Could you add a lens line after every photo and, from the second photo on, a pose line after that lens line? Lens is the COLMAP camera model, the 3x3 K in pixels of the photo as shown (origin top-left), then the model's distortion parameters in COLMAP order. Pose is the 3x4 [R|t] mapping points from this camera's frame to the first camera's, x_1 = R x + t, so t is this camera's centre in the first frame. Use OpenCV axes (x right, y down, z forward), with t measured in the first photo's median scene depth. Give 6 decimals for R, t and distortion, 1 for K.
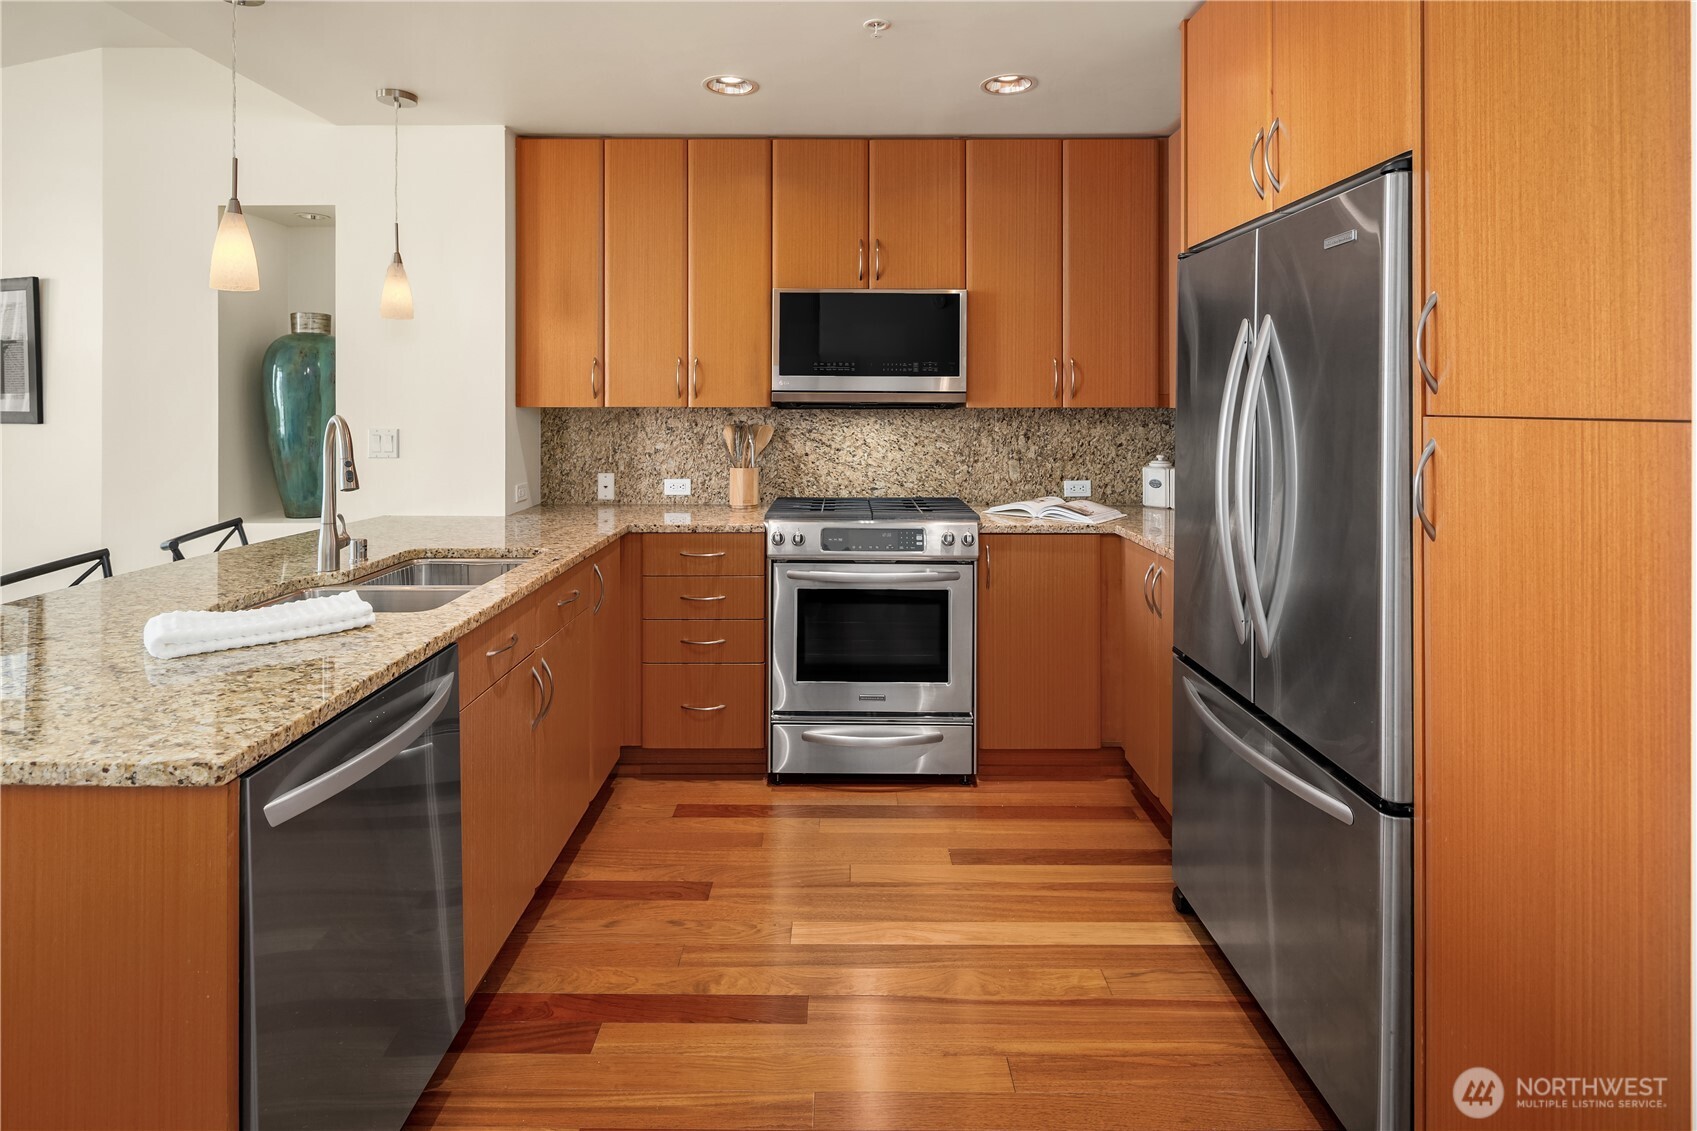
lens RADIAL K [[839.9, 0, 850.4], [0, 839.9, 400.8], [0, 0, 1]] dist [-0.001676, -0.001478]
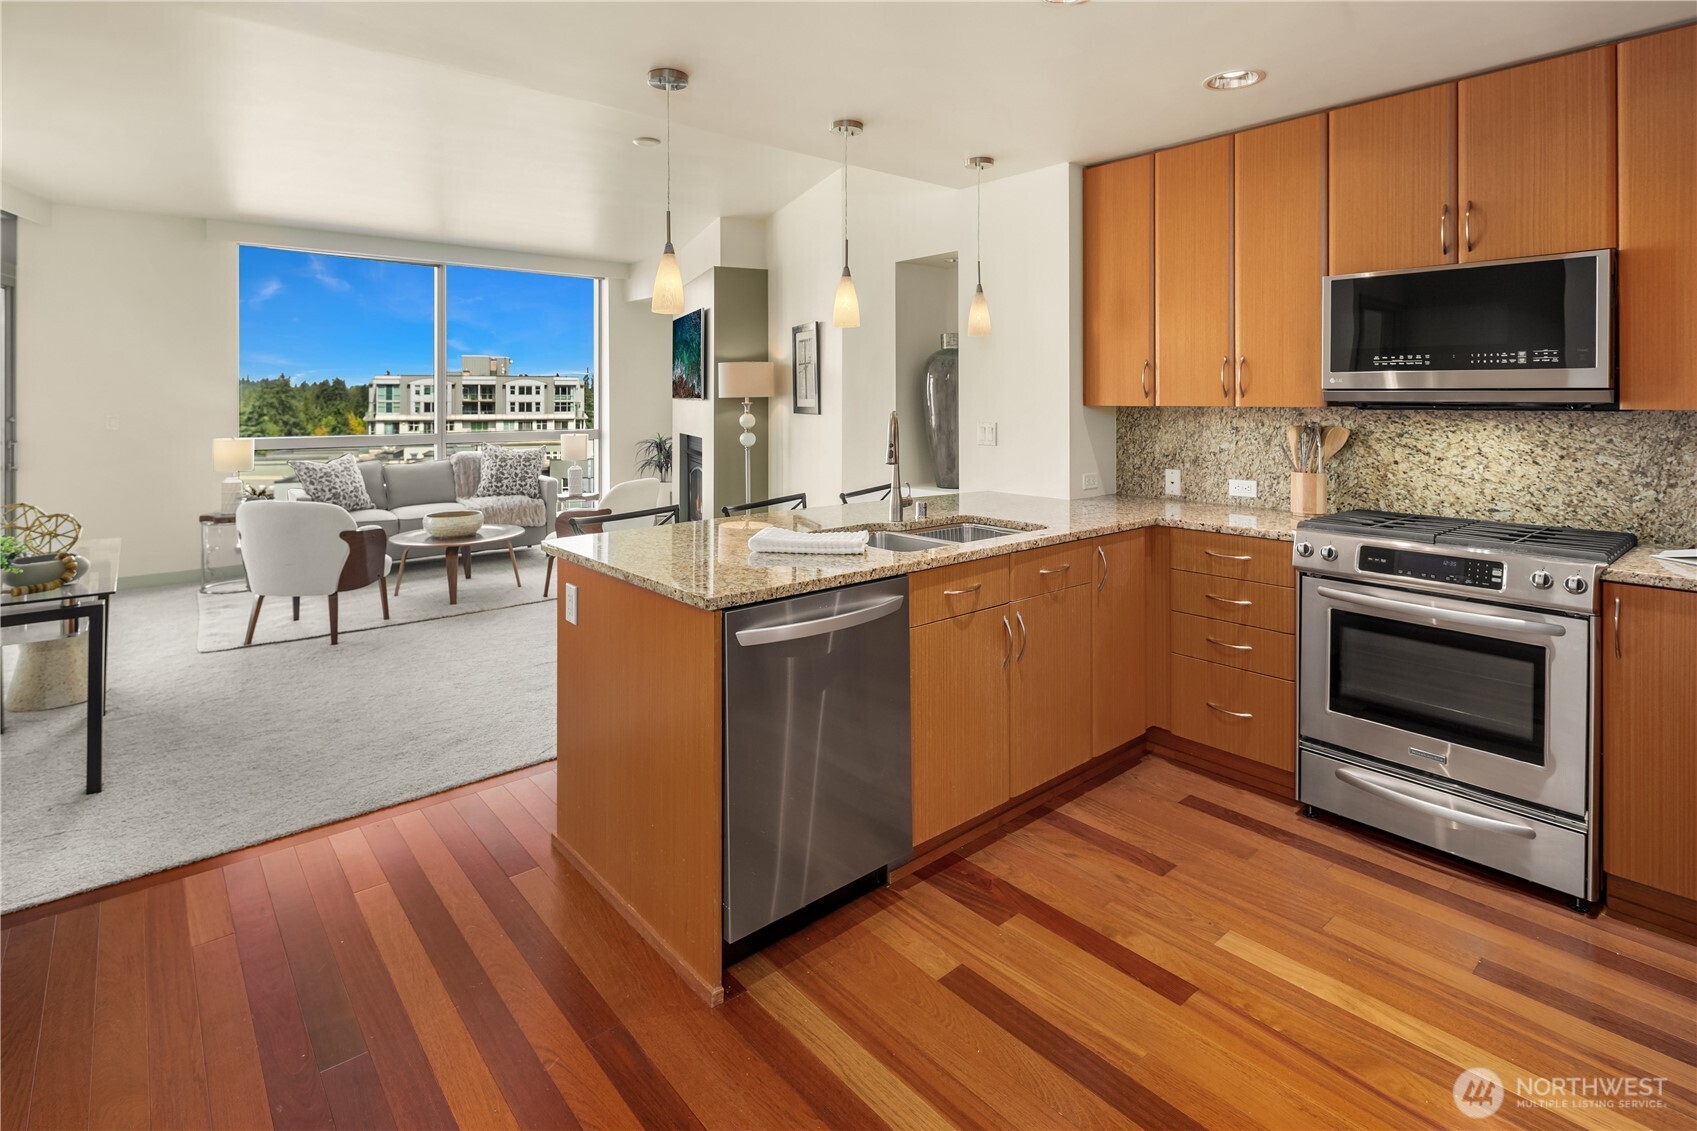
lens RADIAL K [[839.9, 0, 831.2], [0, 839.9, 398.7], [0, 0, 1]] dist [-0.001676, -0.001478]
pose [[0.644071, -0.001152, -0.764965, 0.279591], [0.001320, 0.999999, -0.000395, -0.002236], [0.764964, -0.000755, 0.644072, 0.005420]]
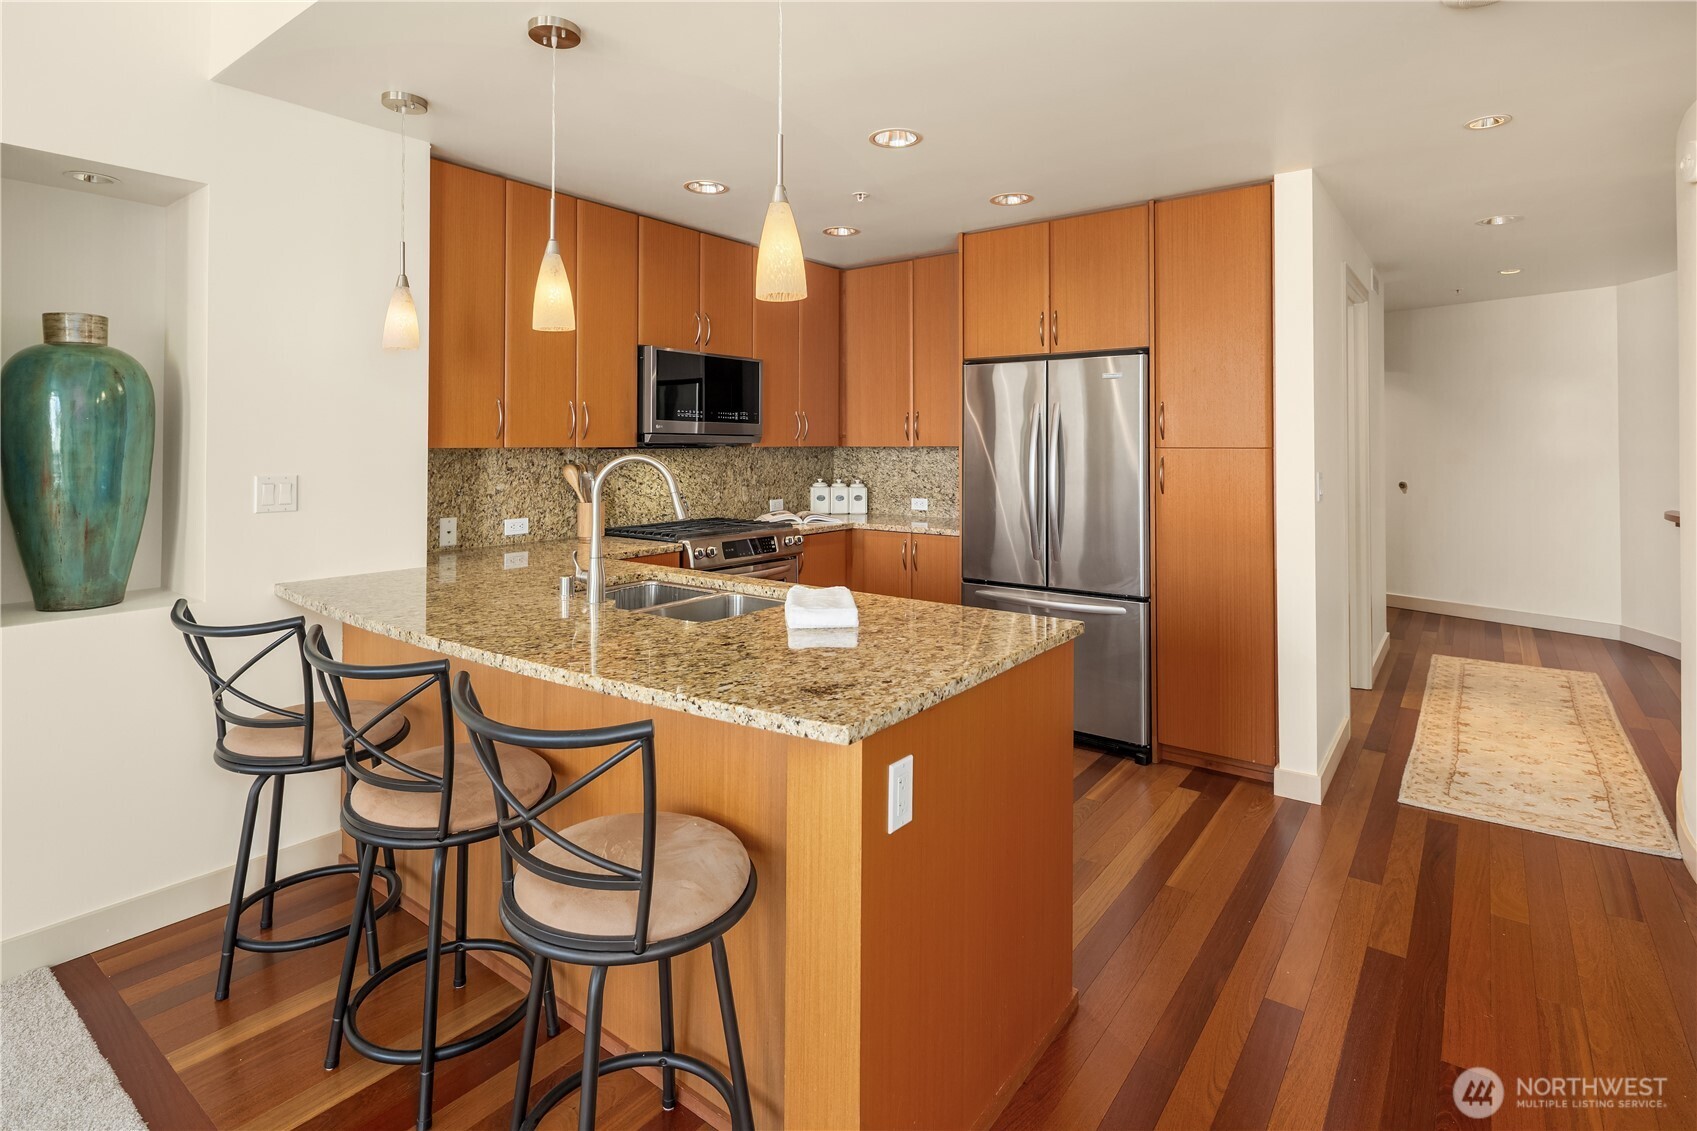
lens RADIAL K [[839.9, 0, 846.6], [0, 839.9, 435.8], [0, 0, 1]] dist [-0.001676, -0.001478]
pose [[0.591481, 0.007655, 0.806283, -0.942960], [-0.001931, 0.999966, -0.008078, 0.001125], [-0.806317, 0.003220, 0.591475, 0.099522]]
